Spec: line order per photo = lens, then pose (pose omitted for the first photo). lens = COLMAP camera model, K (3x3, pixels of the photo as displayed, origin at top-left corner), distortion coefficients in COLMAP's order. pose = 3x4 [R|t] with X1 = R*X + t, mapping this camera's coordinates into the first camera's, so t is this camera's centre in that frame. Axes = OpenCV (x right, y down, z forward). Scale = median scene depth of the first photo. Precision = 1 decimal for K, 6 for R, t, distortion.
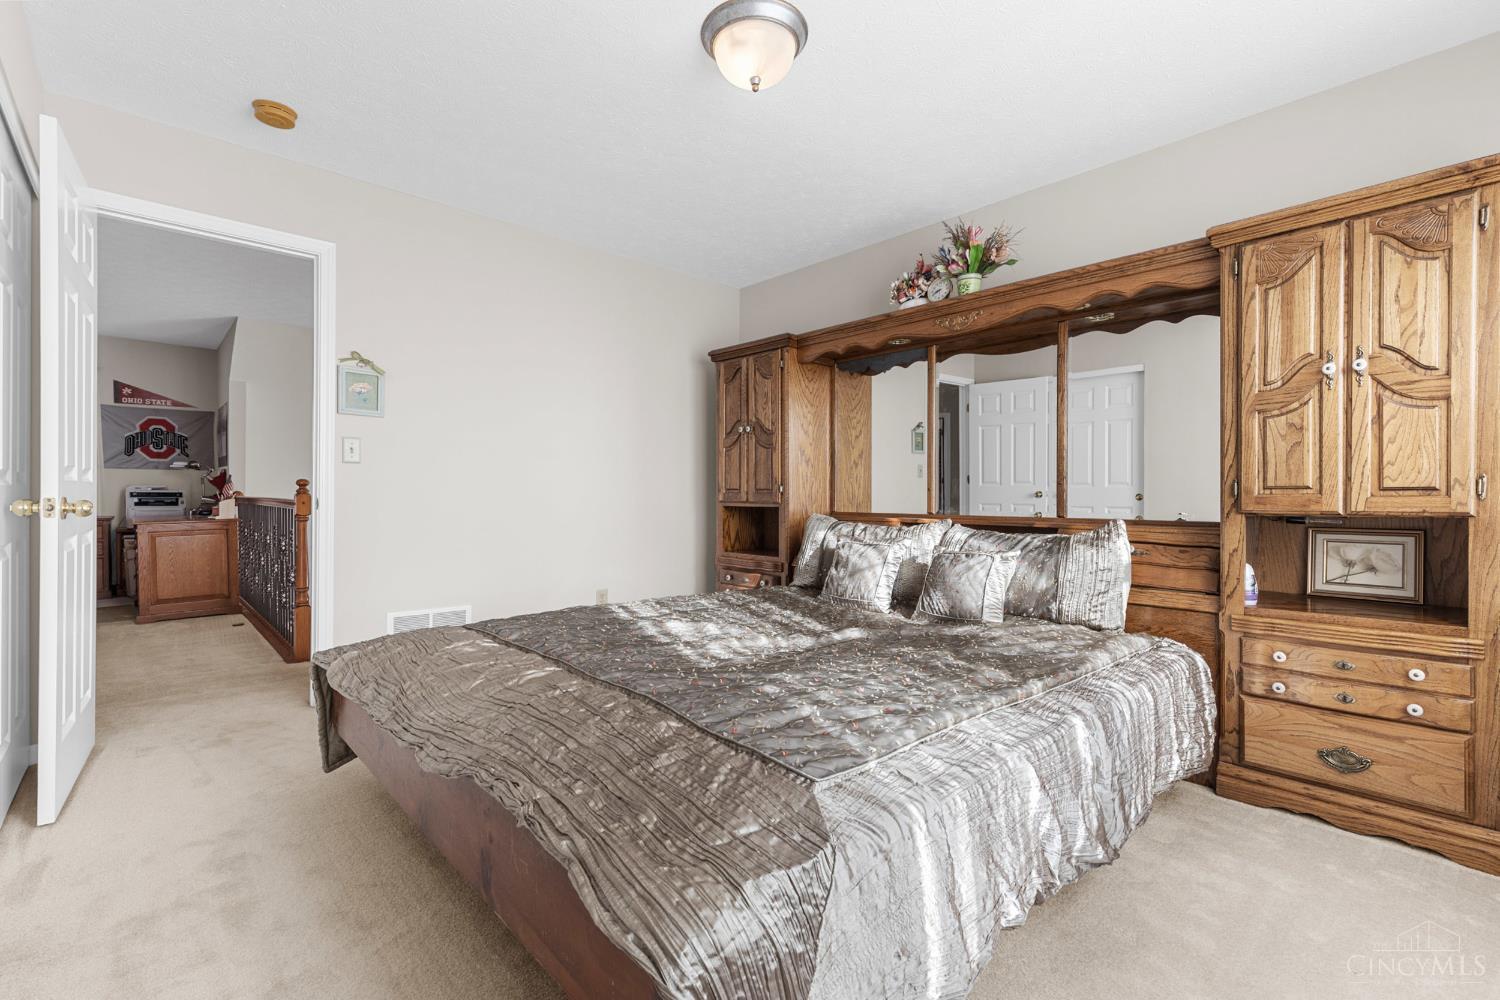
lens RADIAL K [[602.7, 0, 750.0], [0, 602.7, 500.0], [0, 0, 1]] dist [-0.000134, -0.000145]
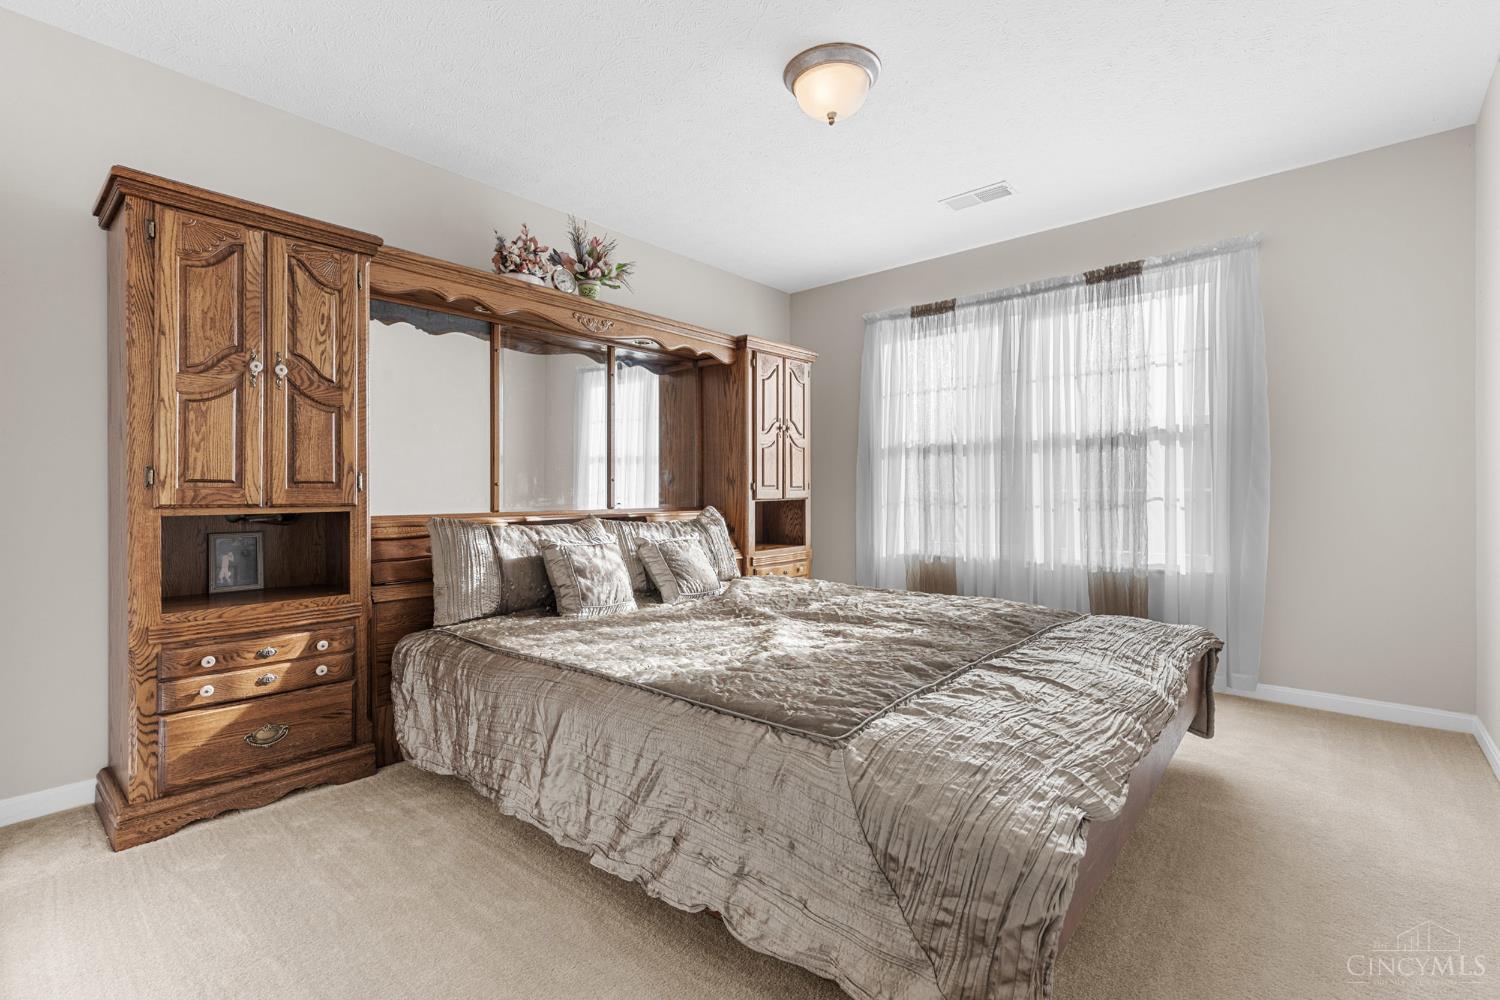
lens RADIAL K [[669.7, 0, 742.3], [0, 669.7, 493.5], [0, 0, 1]] dist [0.002964, -0.000193]
pose [[-0.063599, -0.007655, 0.997946, -0.613206], [0.007919, 0.999935, 0.008175, -0.008571], [-0.997944, 0.008423, -0.063535, 0.607402]]
